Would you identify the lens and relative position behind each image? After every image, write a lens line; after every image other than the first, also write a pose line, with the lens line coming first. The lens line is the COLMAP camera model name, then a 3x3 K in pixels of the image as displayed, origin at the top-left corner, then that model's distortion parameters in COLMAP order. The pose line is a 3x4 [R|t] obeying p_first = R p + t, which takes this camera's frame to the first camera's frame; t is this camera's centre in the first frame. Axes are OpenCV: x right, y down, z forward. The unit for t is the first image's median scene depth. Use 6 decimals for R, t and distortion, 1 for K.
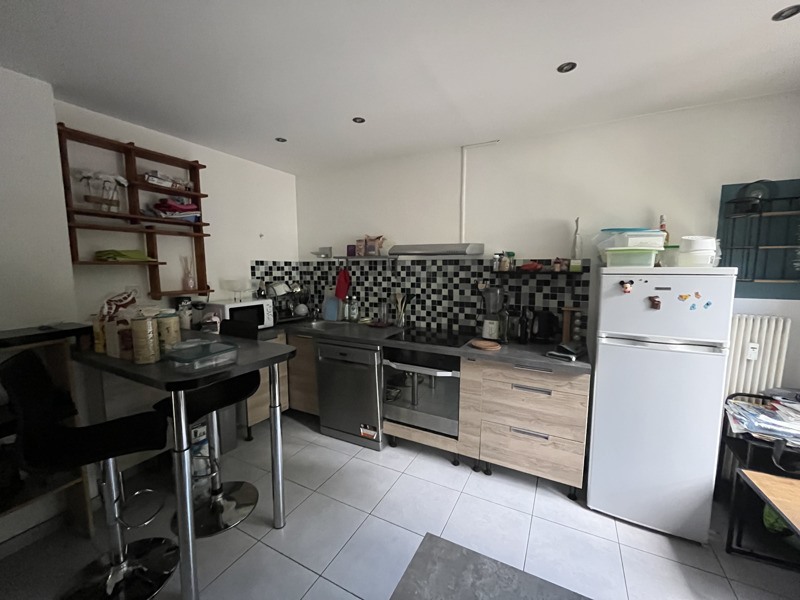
lens RADIAL K [[322.1, 0, 400.2], [0, 322.1, 302.5], [0, 0, 1]] dist [0.000476, -0.000322]
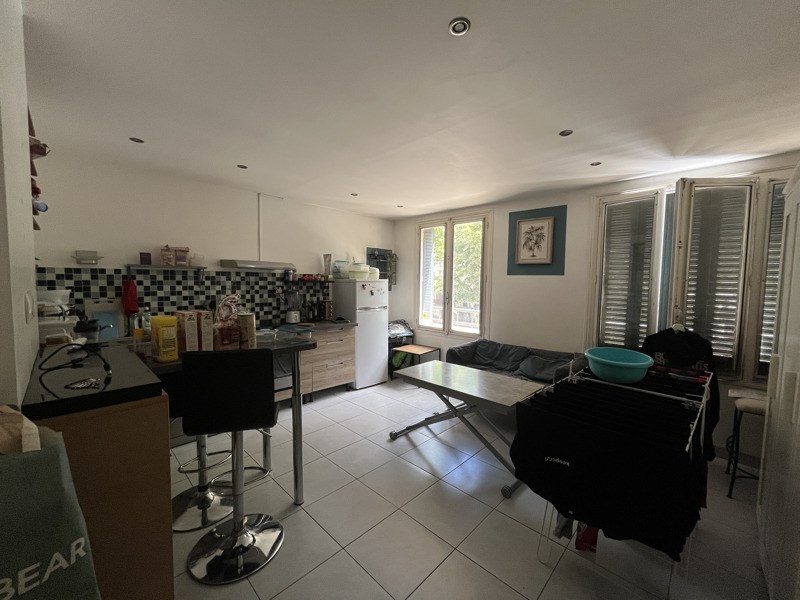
lens RADIAL K [[322.1, 0, 401.2], [0, 322.1, 302.3], [0, 0, 1]] dist [0.000476, -0.000322]
pose [[0.289102, -0.059037, 0.955476, -0.934216], [0.096416, 0.994817, 0.032294, 0.008878], [-0.952431, 0.082787, 0.293295, 0.020186]]
